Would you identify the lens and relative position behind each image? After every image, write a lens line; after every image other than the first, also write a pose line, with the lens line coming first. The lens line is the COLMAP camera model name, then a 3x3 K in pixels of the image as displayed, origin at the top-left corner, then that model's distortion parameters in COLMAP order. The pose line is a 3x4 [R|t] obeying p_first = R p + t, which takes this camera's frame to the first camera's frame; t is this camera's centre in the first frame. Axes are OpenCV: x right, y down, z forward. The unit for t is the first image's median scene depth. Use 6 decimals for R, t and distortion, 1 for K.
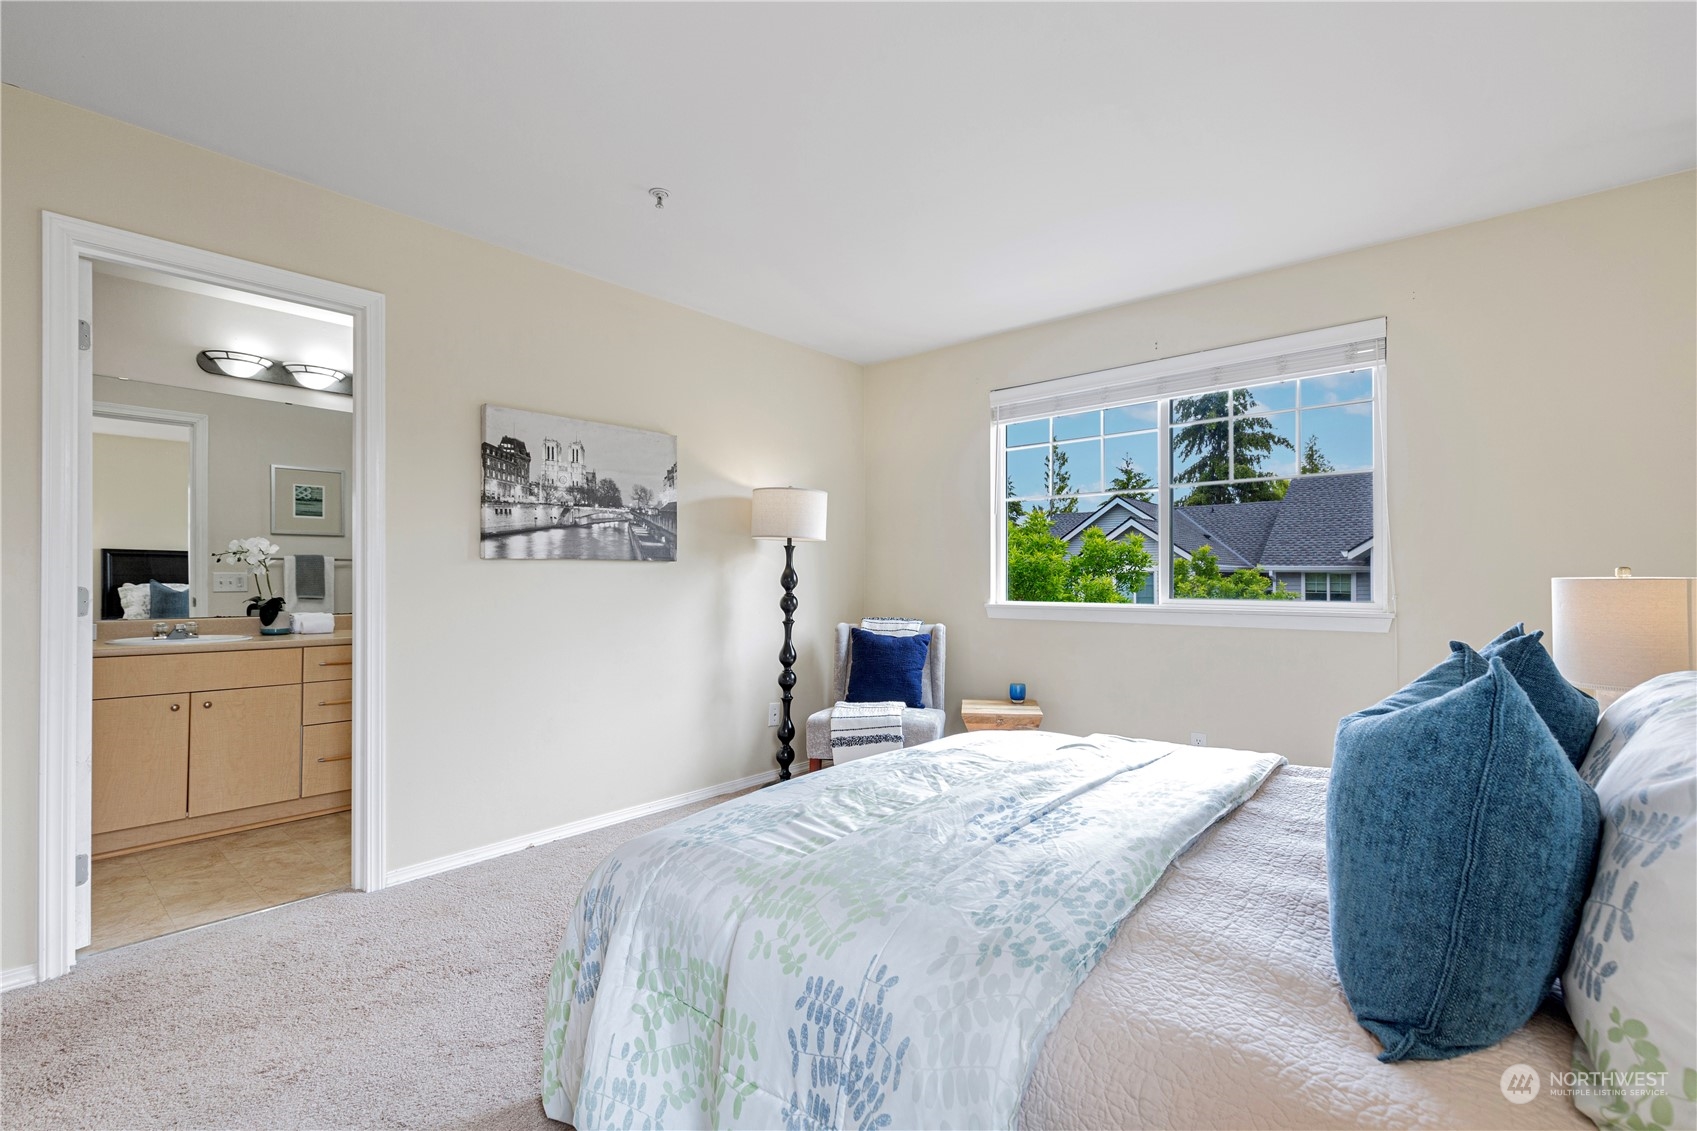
lens RADIAL K [[765.6, 0, 849.6], [0, 765.6, 562.1], [0, 0, 1]] dist [0.008124, -0.001254]
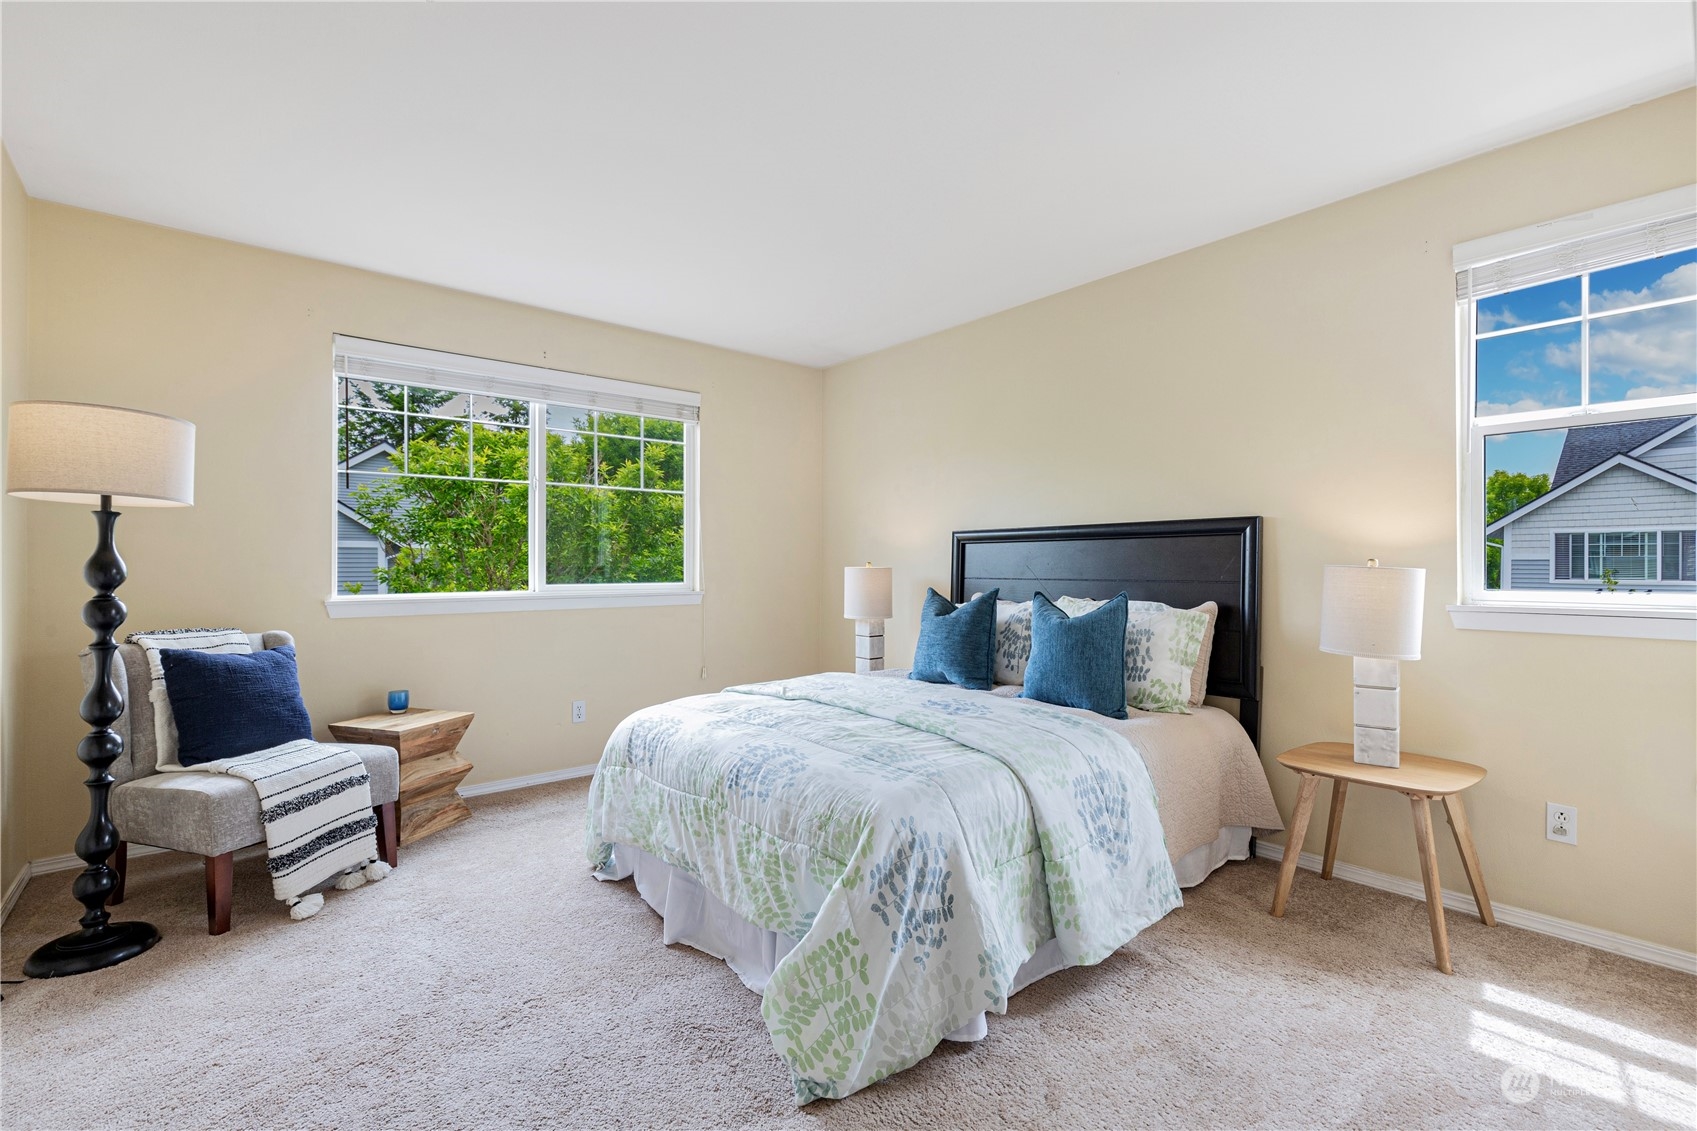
lens RADIAL K [[765.6, 0, 856.8], [0, 765.6, 570.3], [0, 0, 1]] dist [0.008124, -0.001254]
pose [[0.119619, -0.002284, 0.992817, -0.601855], [-0.016991, 0.999846, 0.004347, 0.011753], [-0.992674, -0.017389, 0.119562, 0.404928]]
